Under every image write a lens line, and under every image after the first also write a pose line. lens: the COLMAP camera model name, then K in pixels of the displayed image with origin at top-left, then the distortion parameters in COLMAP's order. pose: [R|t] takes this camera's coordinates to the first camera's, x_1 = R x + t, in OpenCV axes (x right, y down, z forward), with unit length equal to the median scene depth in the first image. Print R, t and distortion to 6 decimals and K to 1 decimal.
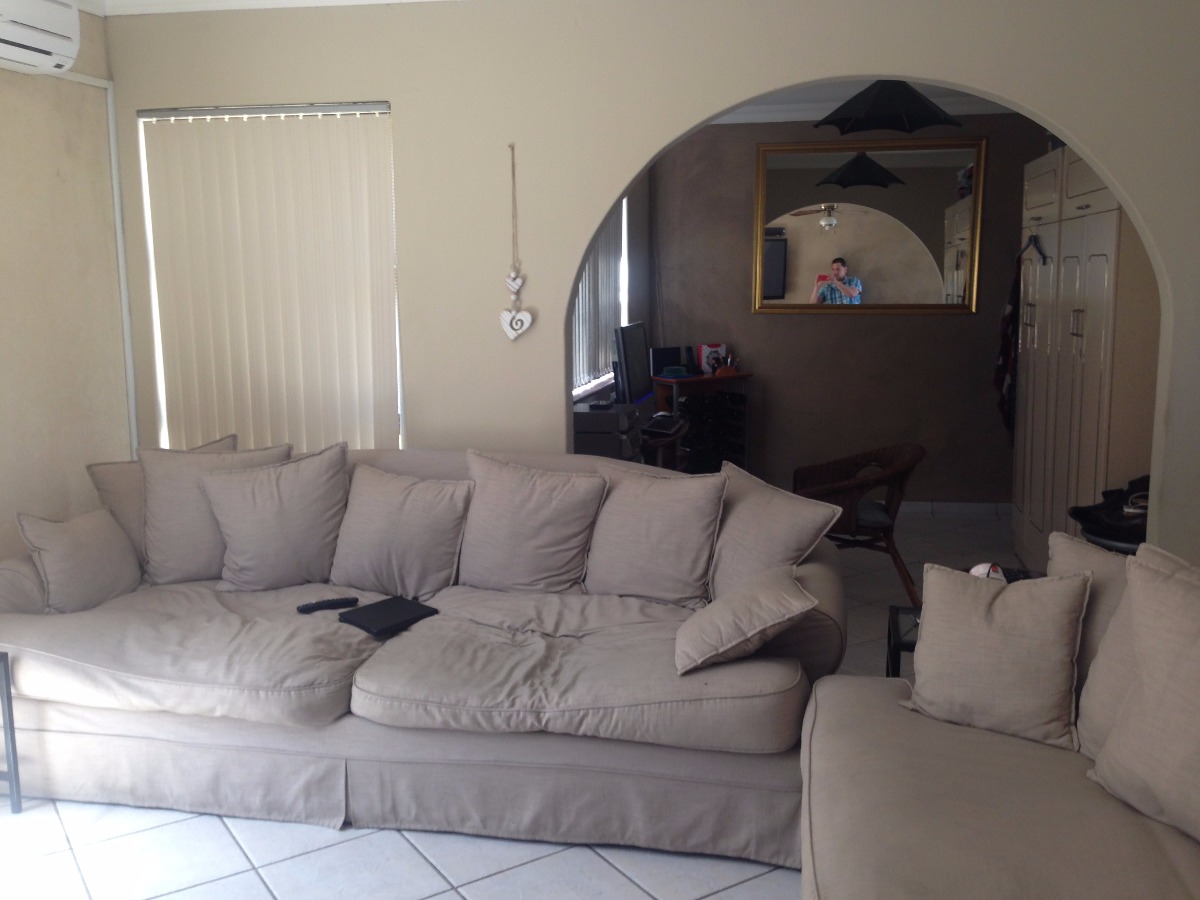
lens RADIAL K [[1127.3, 0, 594.5], [0, 1127.3, 440.4], [0, 0, 1]] dist [0.051718, 0.000000]
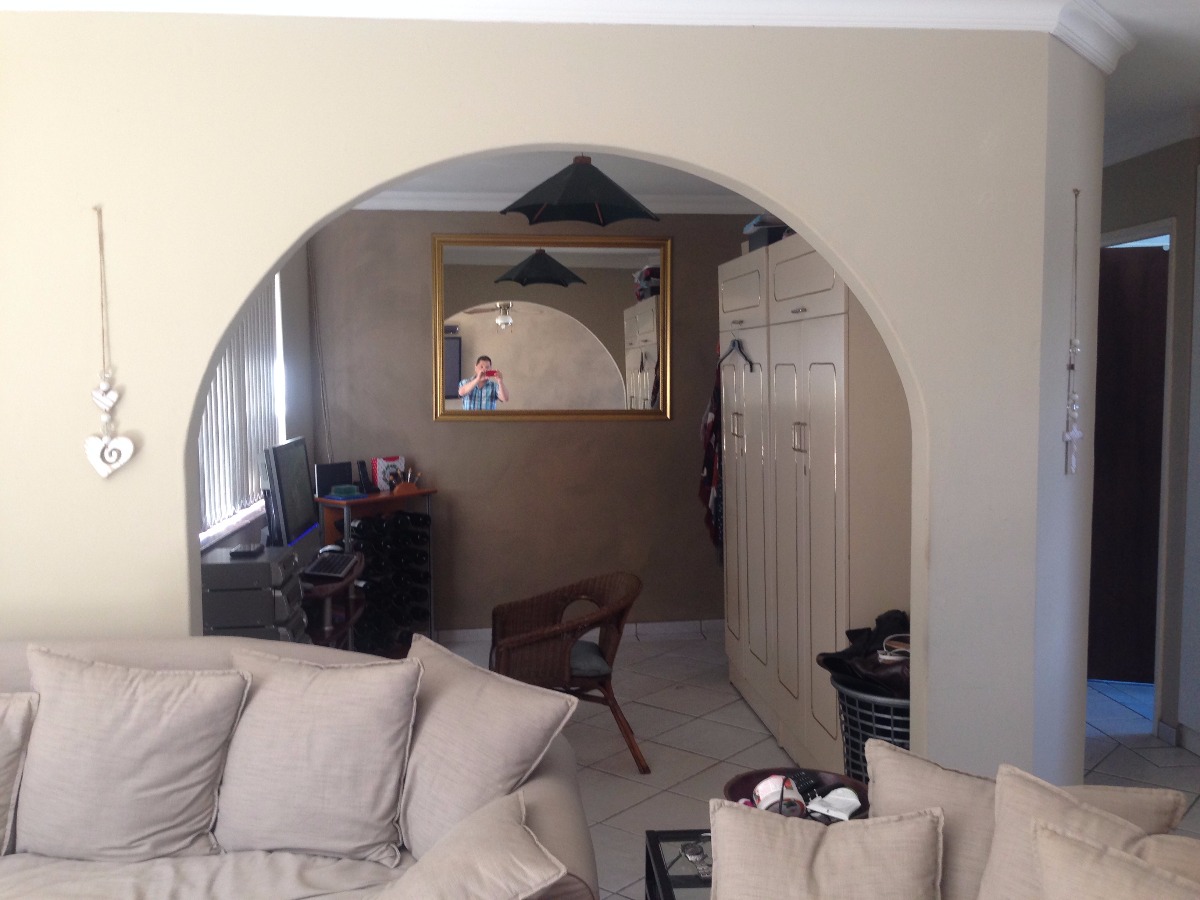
lens RADIAL K [[1078.5, 0, 609.6], [0, 1078.5, 447.2], [0, 0, 1]] dist [0.065589, -0.092644]
pose [[0.952203, -0.020263, 0.304794, 0.020809], [0.042497, 0.996882, -0.066491, -0.049712], [-0.302497, 0.076266, 0.950094, 0.257843]]
